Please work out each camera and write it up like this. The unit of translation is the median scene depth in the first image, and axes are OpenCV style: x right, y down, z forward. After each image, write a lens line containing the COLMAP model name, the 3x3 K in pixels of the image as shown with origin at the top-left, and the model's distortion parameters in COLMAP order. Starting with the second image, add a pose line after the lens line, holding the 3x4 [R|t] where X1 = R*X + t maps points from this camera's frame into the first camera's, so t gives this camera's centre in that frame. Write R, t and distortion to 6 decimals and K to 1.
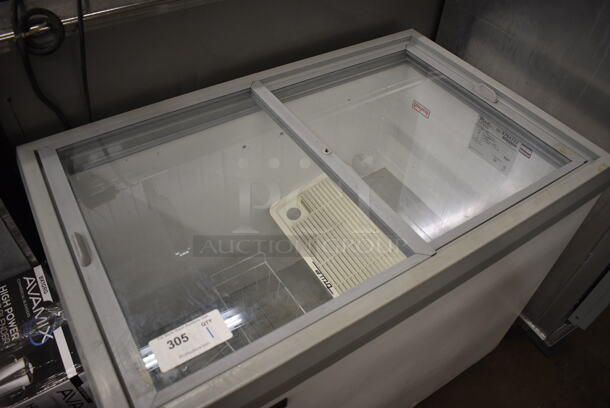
lens RADIAL K [[474.9, 0, 304.1], [0, 474.9, 203.4], [0, 0, 1]] dist [-0.081118, -0.002303]
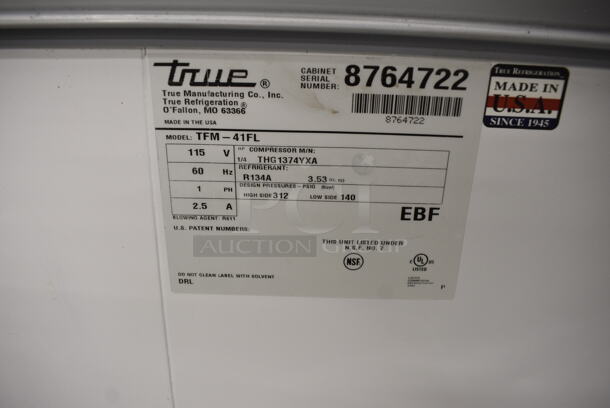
lens RADIAL K [[474.9, 0, 305.4], [0, 474.9, 204.1], [0, 0, 1]] dist [-0.081118, -0.002303]
pose [[0.577901, -0.327855, 0.747356, 0.281863], [0.582484, 0.807112, -0.096344, -0.108918], [-0.571613, 0.491001, 0.657401, 0.930892]]
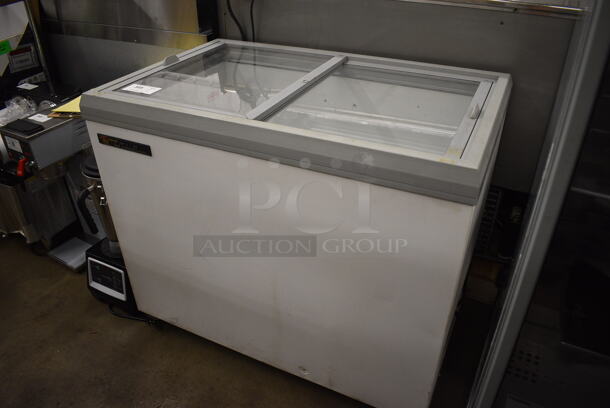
lens RADIAL K [[474.9, 0, 307.5], [0, 474.9, 204.9], [0, 0, 1]] dist [-0.081118, -0.002303]
pose [[0.517853, 0.426797, -0.741399, 1.063684], [-0.597154, 0.800921, 0.043962, 0.101637], [0.612565, 0.419964, 0.669623, 0.175328]]
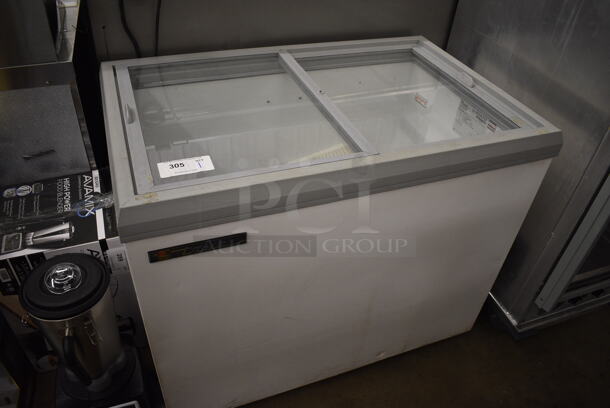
lens RADIAL K [[474.9, 0, 303.6], [0, 474.9, 204.3], [0, 0, 1]] dist [-0.081118, -0.002303]
pose [[0.979908, 0.147203, -0.134582, 0.187251], [-0.163216, 0.979643, -0.116875, 0.297966], [0.114638, 0.136493, 0.983986, -0.210999]]
